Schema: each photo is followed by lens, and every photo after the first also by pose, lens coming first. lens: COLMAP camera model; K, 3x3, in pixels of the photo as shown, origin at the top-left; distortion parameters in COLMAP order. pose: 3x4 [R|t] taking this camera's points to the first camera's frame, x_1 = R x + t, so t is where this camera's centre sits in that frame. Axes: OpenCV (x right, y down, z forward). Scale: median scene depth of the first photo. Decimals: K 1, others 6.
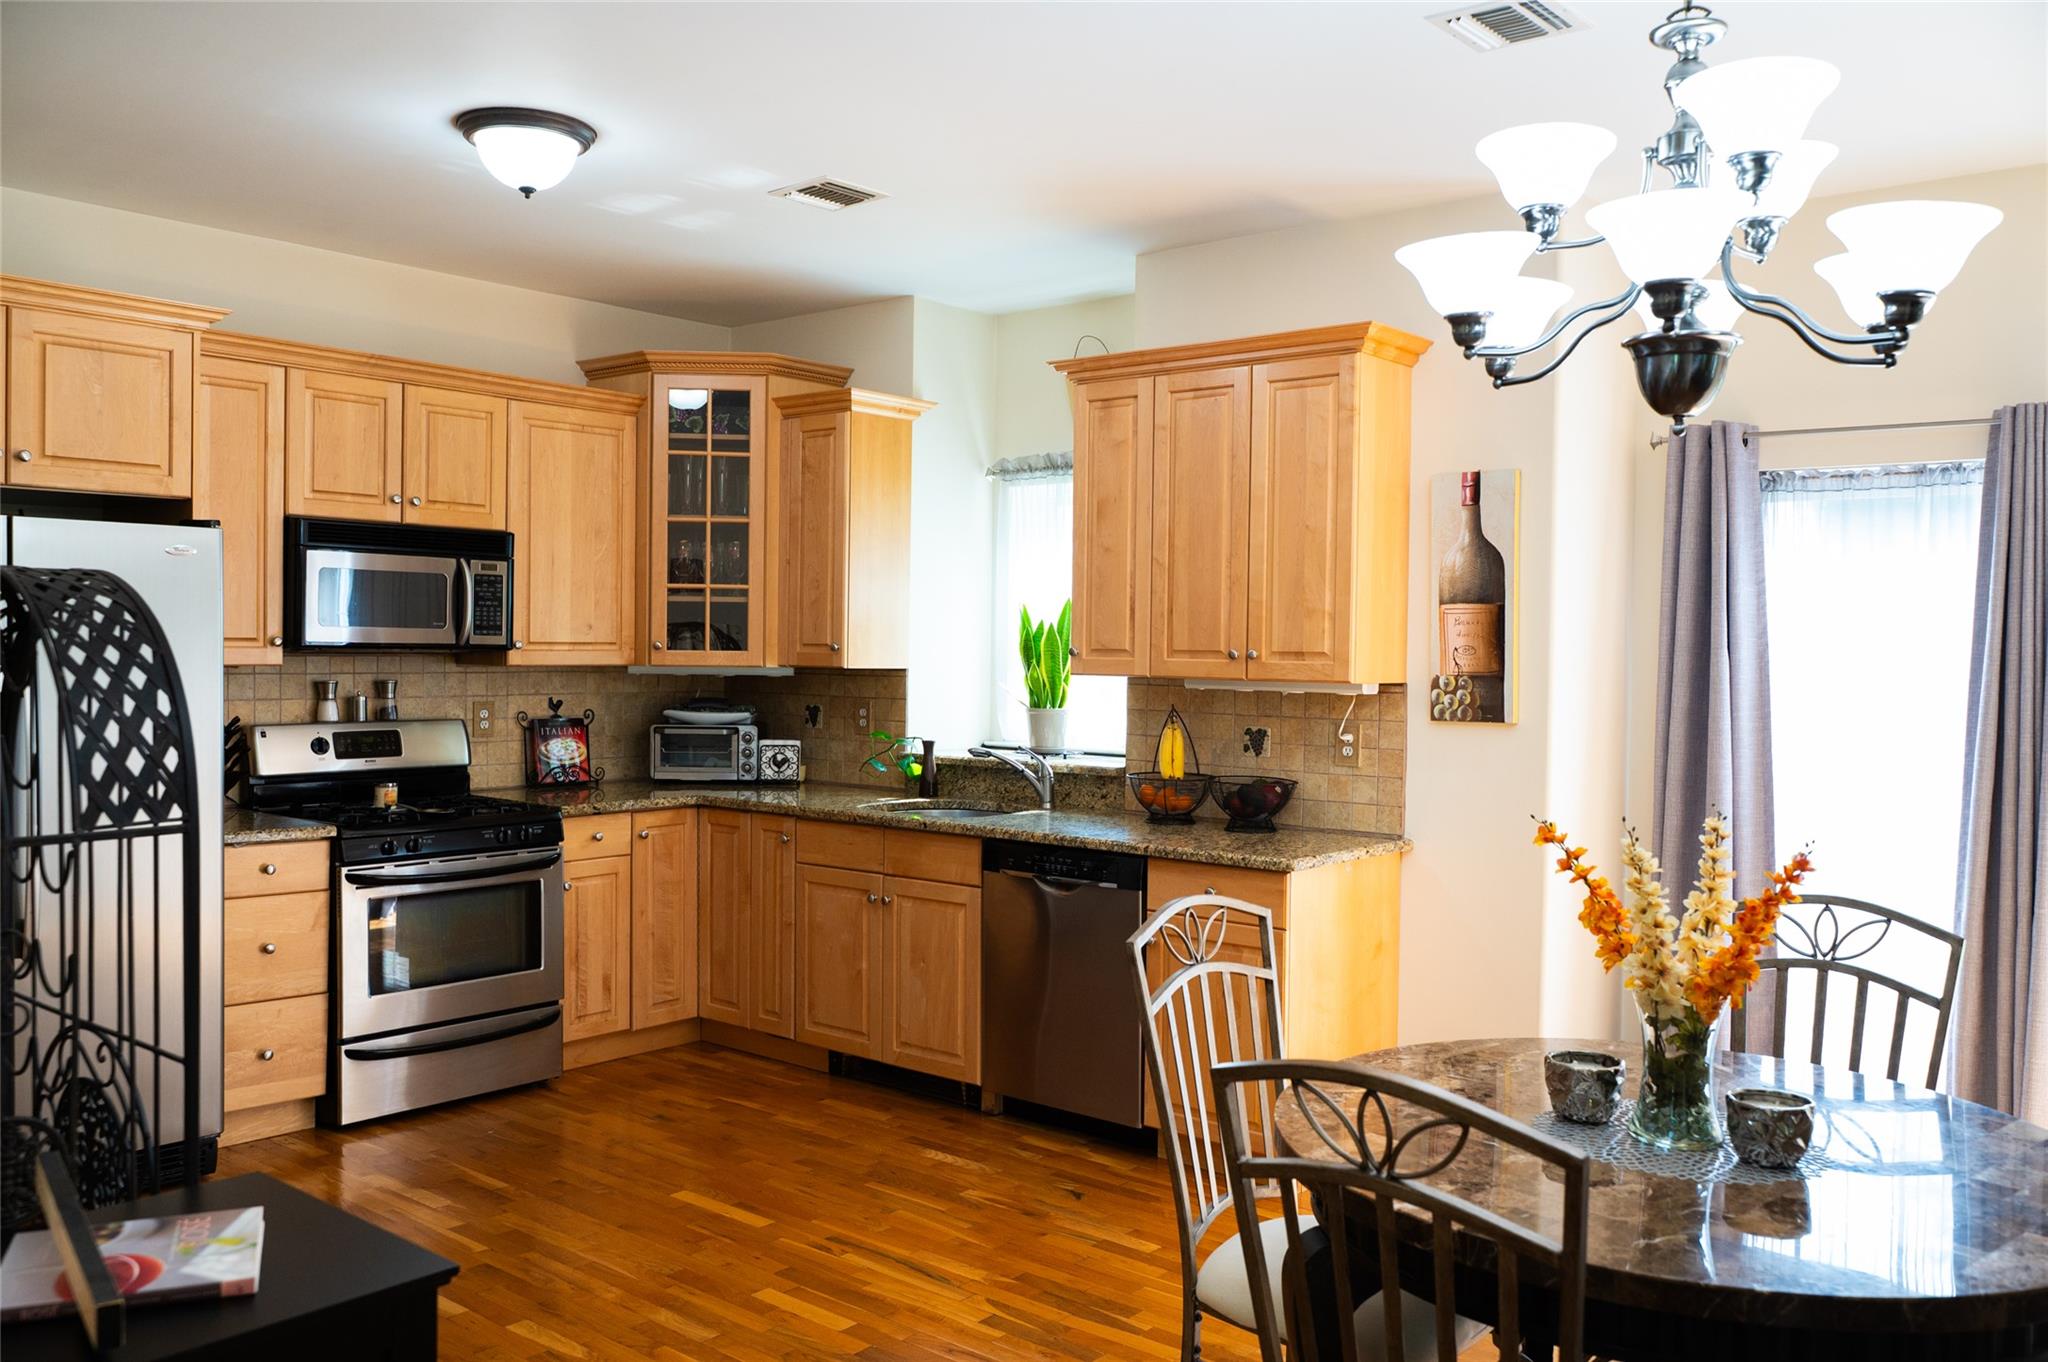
lens RADIAL K [[1624.0, 0, 1024.0], [0, 1624.0, 681.0], [0, 0, 1]] dist [-0.002598, -0.004062]
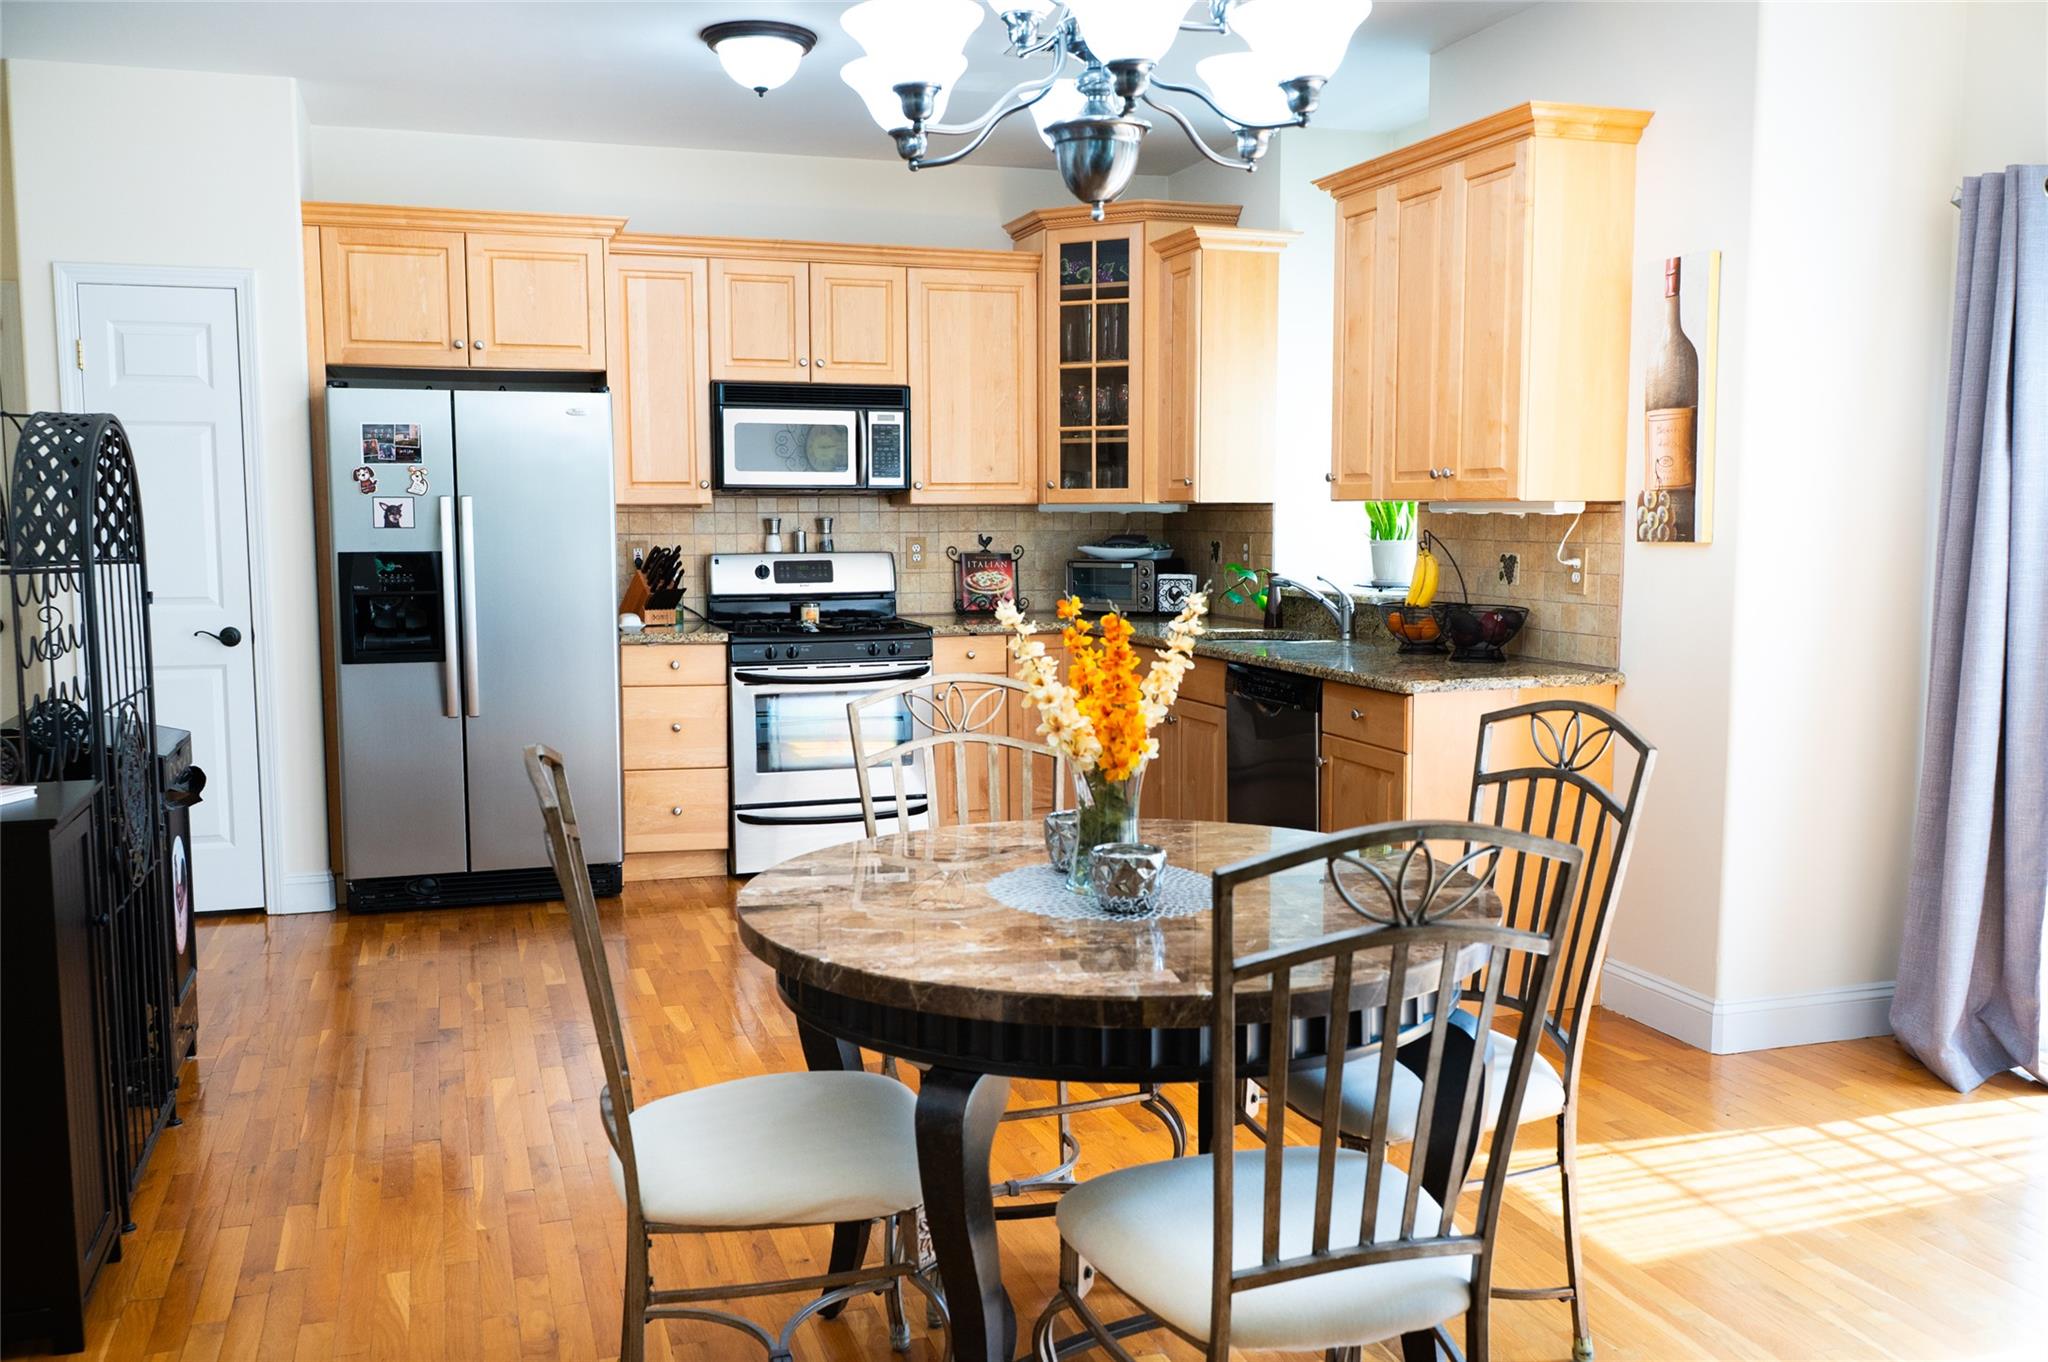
lens RADIAL K [[1701.3, 0, 1024.0], [0, 1701.3, 681.0], [0, 0, 1]] dist [0.000717, -0.001368]
pose [[0.856754, 0.036764, -0.514413, 0.398089], [0.002891, 0.997098, 0.076077, 0.025533], [0.515717, -0.066666, 0.854161, 0.009768]]
